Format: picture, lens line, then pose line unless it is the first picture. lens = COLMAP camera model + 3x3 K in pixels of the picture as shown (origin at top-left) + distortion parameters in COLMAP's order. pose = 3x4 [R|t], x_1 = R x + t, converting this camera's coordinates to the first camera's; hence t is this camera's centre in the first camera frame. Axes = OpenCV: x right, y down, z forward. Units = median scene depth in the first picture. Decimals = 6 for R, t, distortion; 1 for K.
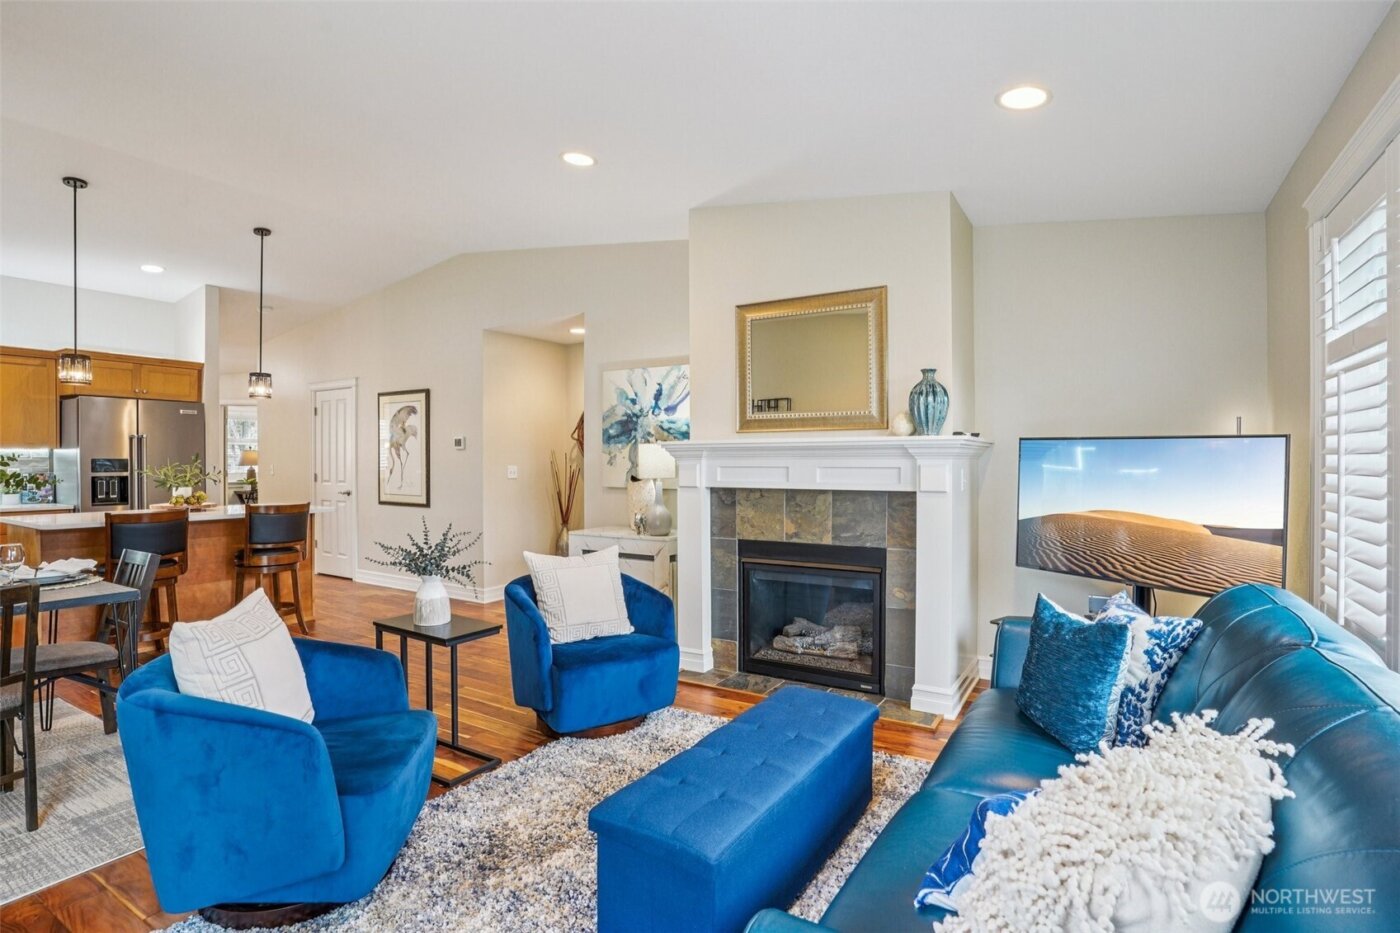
lens RADIAL K [[695.1, 0, 703.8], [0, 695.1, 457.6], [0, 0, 1]] dist [-0.078477, 0.032777]
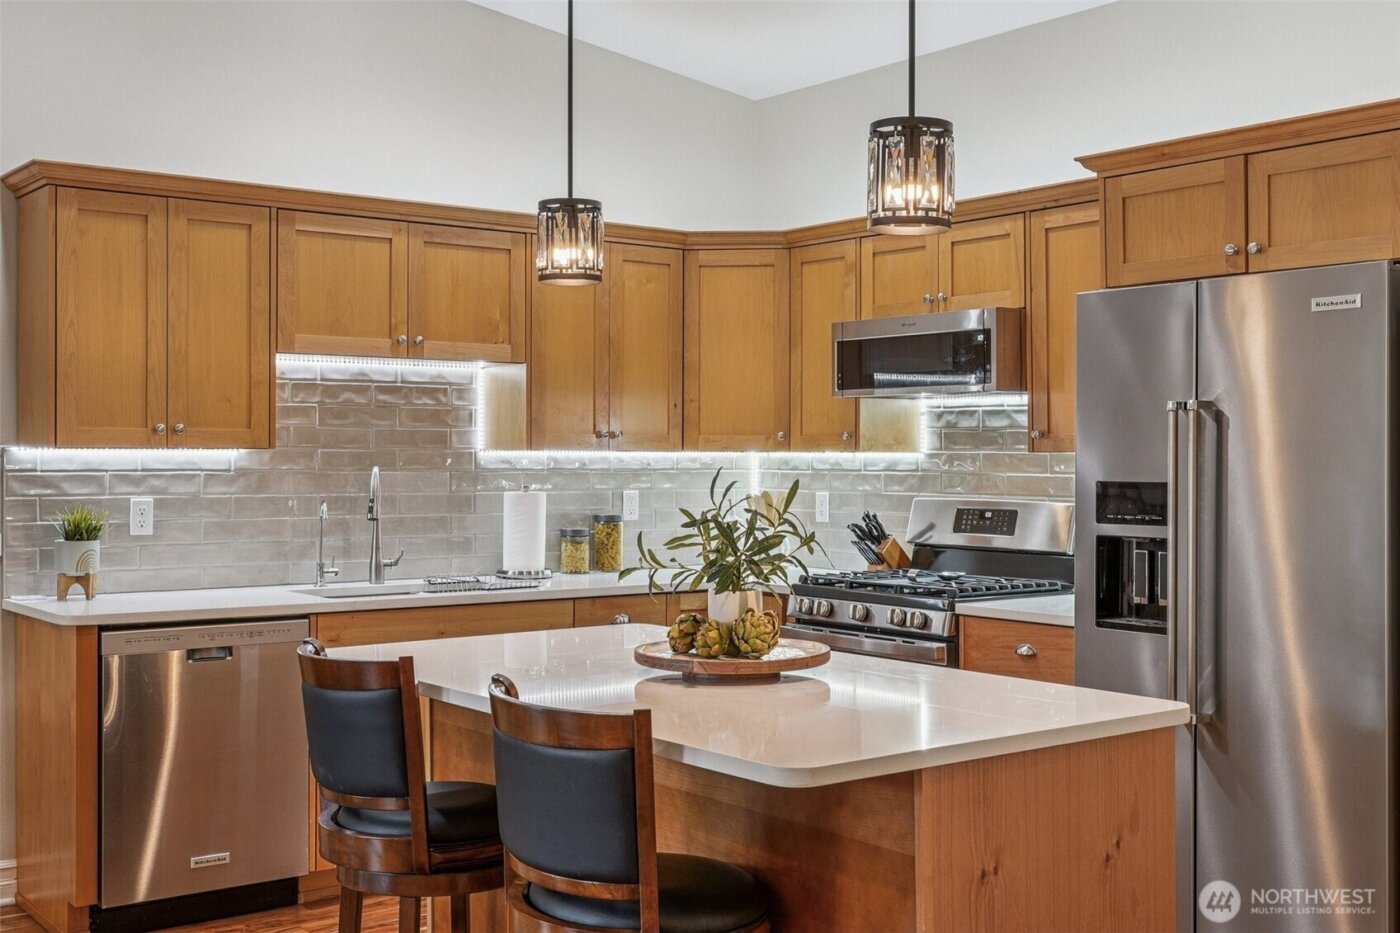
lens RADIAL K [[1601.0, 0, 698.6], [0, 1601.0, 446.8], [0, 0, 1]] dist [-0.013661, -0.009158]
pose [[-0.347611, -0.003506, -0.937632, -0.115157], [0.004397, 0.999976, -0.005370, -0.012266], [0.937629, -0.005990, -0.347587, 1.132973]]
